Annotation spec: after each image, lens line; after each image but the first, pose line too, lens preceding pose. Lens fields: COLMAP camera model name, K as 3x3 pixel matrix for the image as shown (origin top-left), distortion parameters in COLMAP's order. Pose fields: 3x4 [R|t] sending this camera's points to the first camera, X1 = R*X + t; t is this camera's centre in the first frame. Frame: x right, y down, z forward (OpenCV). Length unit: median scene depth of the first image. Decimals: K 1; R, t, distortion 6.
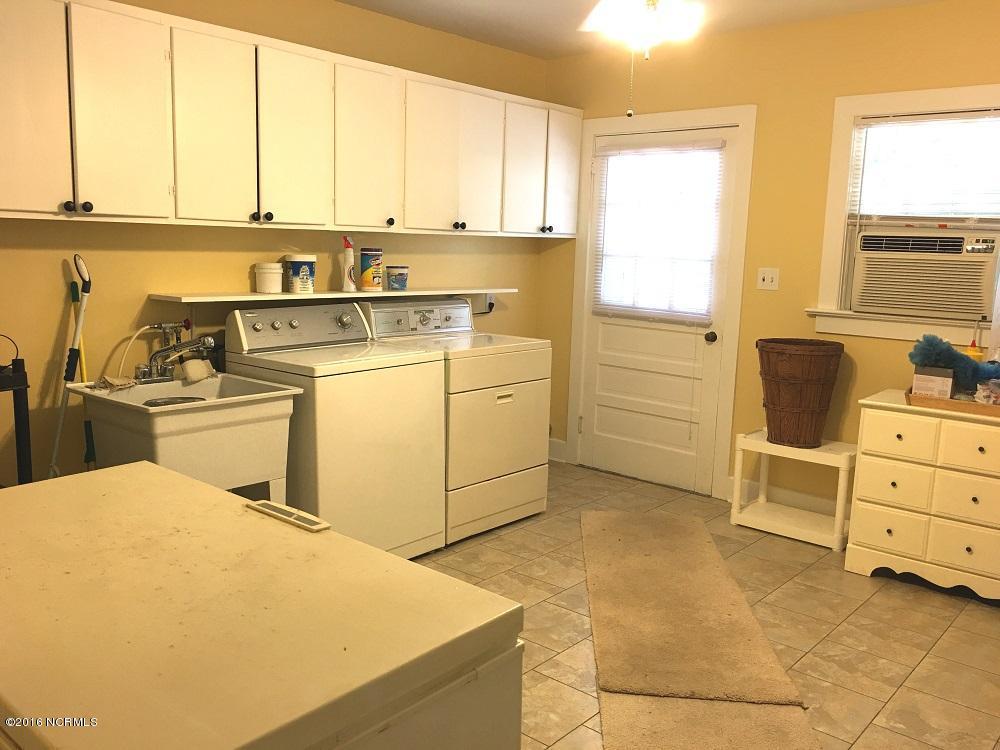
lens RADIAL K [[846.9, 0, 496.5], [0, 846.9, 365.1], [0, 0, 1]] dist [0.068206, -0.069390]
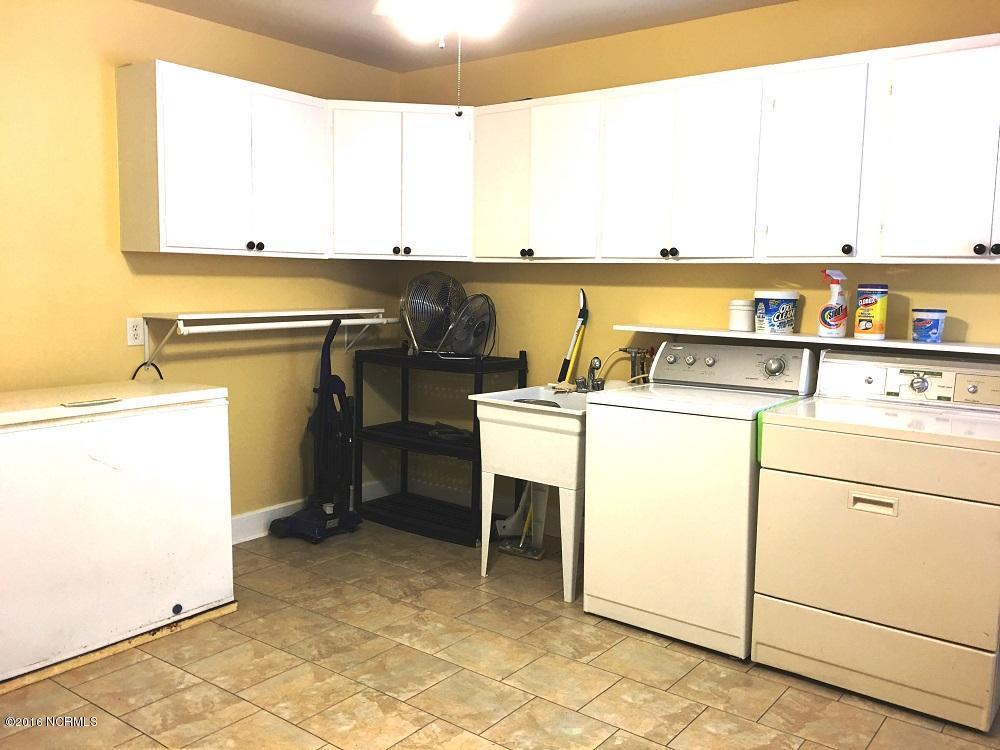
lens RADIAL K [[846.9, 0, 496.5], [0, 846.9, 365.1], [0, 0, 1]] dist [0.068206, -0.069390]
pose [[0.053153, 0.085045, -0.994958, 0.674784], [-0.153399, 0.985236, 0.076019, -0.077013], [0.986734, 0.148585, 0.065414, 0.668709]]
